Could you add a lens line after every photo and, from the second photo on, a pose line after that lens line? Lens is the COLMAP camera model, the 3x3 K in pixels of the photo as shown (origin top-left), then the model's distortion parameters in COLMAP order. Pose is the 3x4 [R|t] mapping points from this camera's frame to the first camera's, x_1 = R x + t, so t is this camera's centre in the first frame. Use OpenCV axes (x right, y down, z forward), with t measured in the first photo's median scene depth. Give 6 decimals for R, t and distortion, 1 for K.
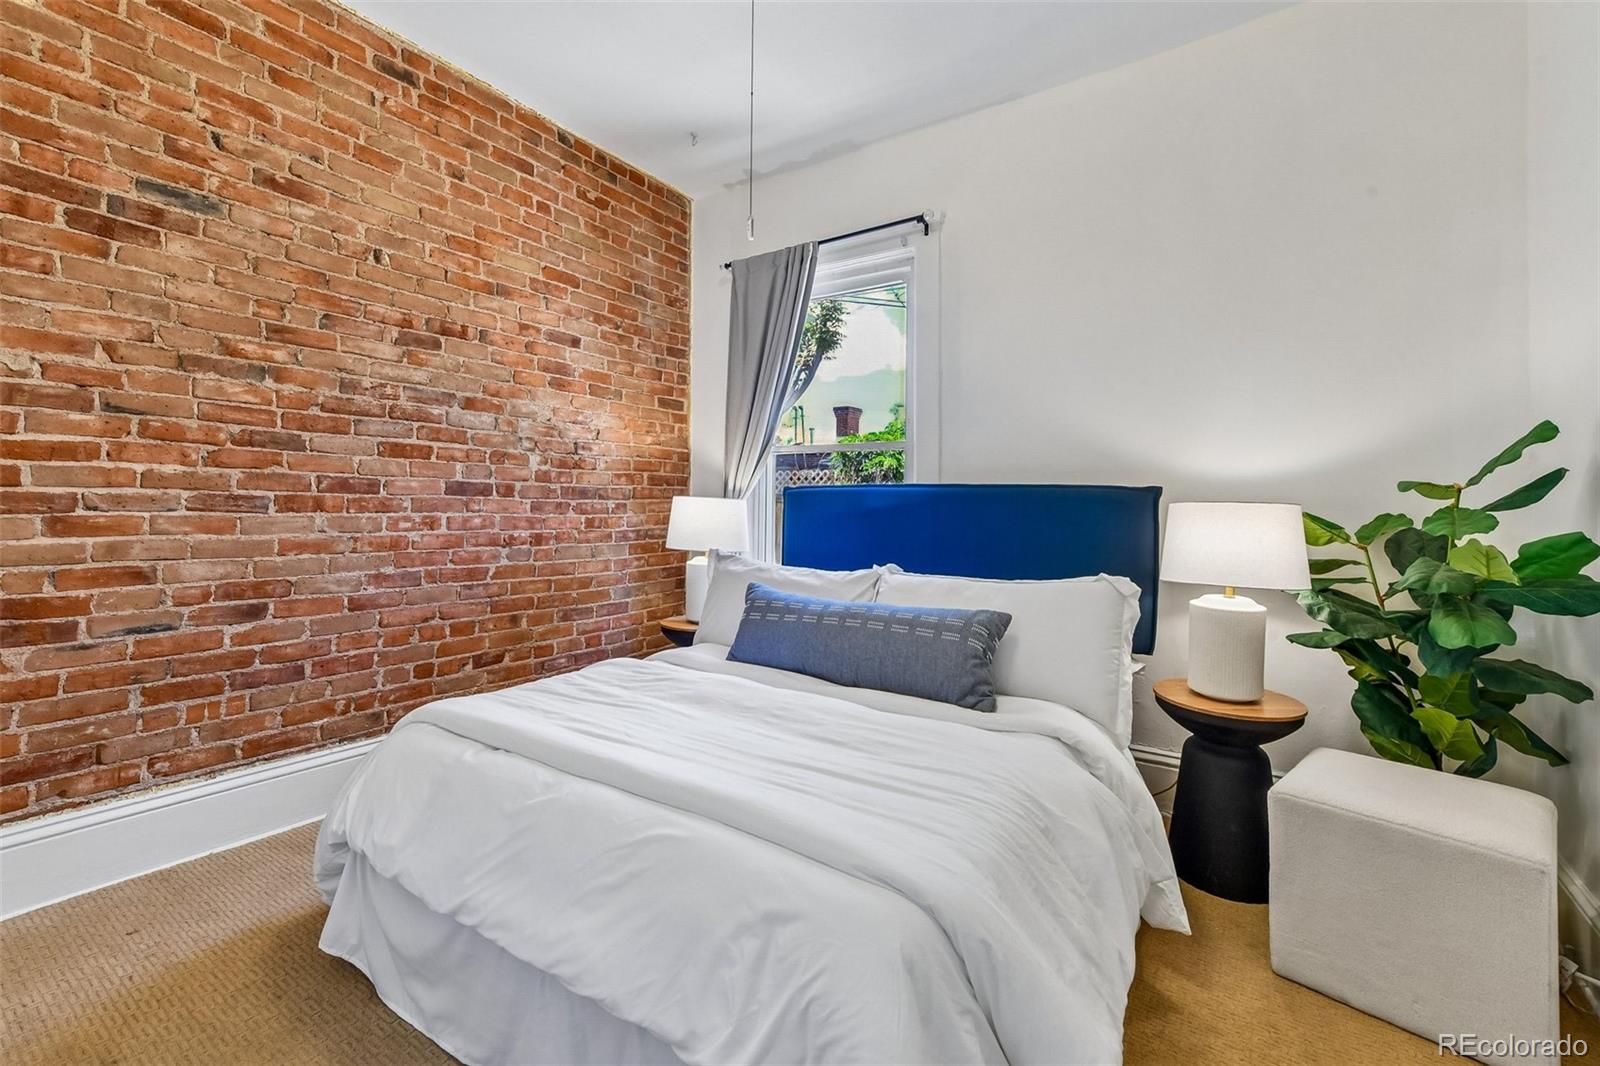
lens RADIAL K [[665.7, 0, 819.7], [0, 665.7, 489.0], [0, 0, 1]] dist [0.009042, -0.002048]
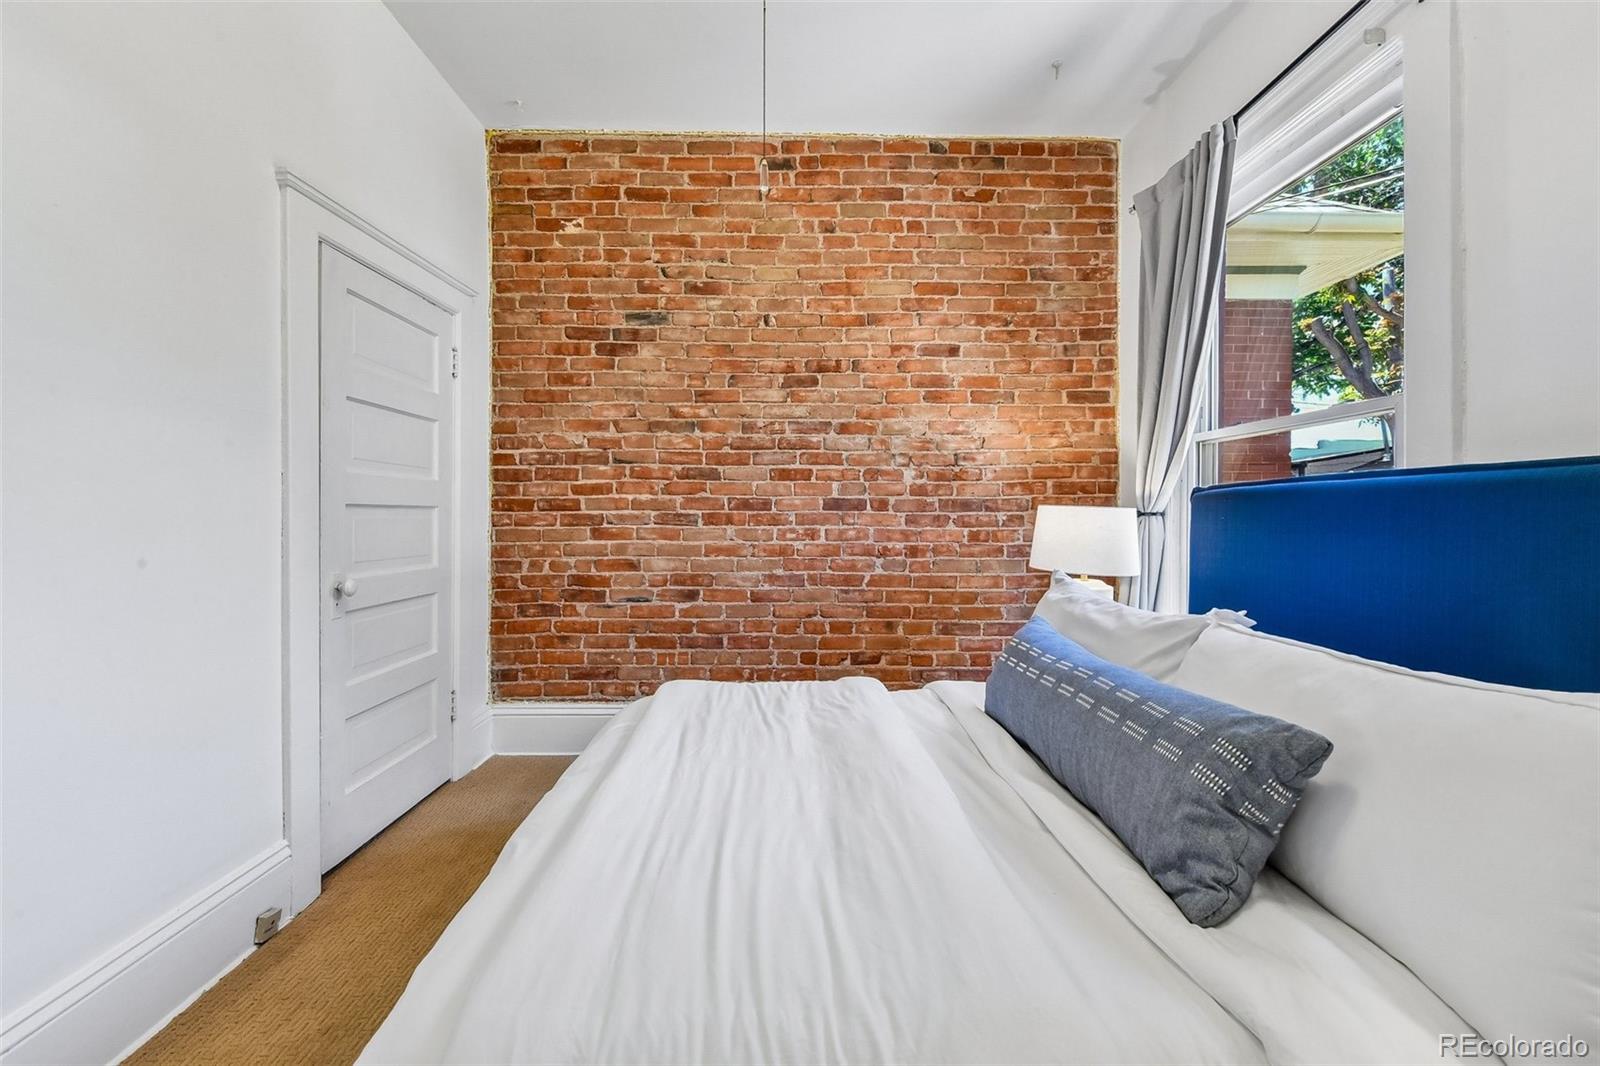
lens RADIAL K [[638.8, 0, 796.4], [0, 638.8, 518.3], [0, 0, 1]] dist [0.006463, -0.002940]
pose [[0.578825, -0.011044, -0.815377, 0.341578], [0.029769, 0.999528, 0.007594, 0.014157], [0.814909, -0.028669, 0.578880, 0.345983]]
